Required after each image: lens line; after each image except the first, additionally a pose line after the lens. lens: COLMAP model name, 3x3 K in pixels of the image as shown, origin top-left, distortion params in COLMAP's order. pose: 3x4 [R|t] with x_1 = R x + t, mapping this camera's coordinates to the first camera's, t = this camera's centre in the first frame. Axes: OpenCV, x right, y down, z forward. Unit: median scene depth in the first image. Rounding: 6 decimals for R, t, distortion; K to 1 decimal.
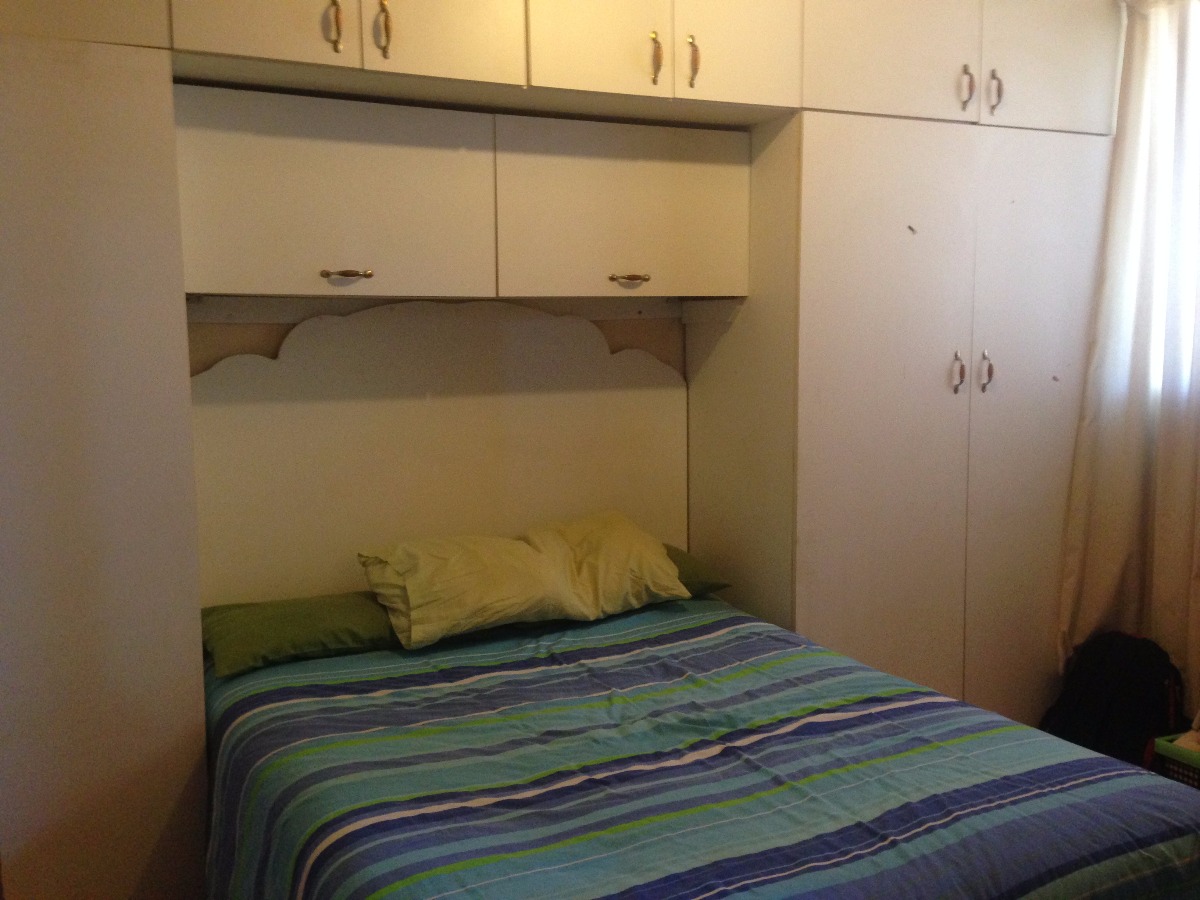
lens RADIAL K [[1086.4, 0, 588.7], [0, 1086.4, 455.9], [0, 0, 1]] dist [0.098312, -0.155964]
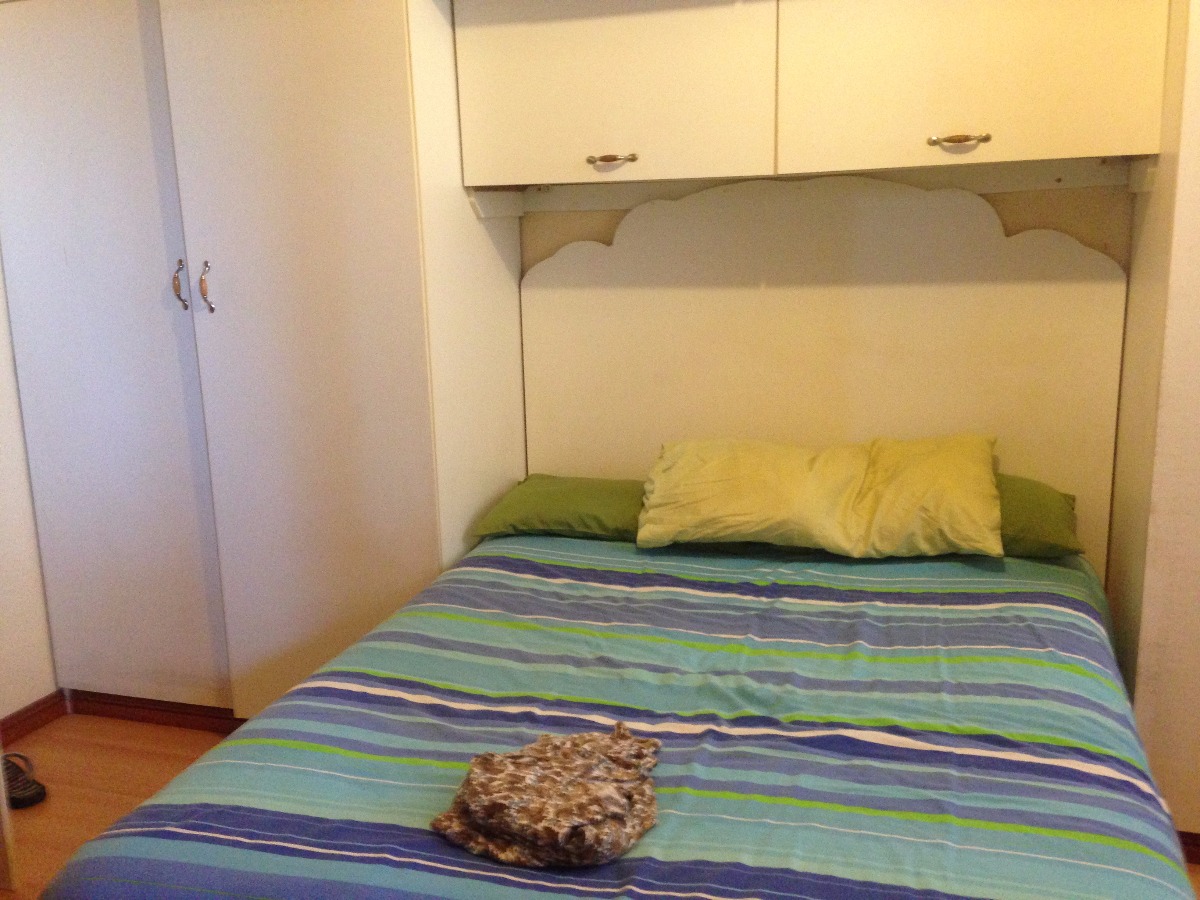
lens RADIAL K [[1076.4, 0, 600.0], [0, 1076.4, 450.0], [0, 0, 1]] dist [0.050707, -0.006700]
pose [[0.721163, 0.134925, -0.679500, 0.465806], [-0.055823, 0.988979, 0.137131, -0.041041], [0.690513, -0.060962, 0.720746, 0.282767]]
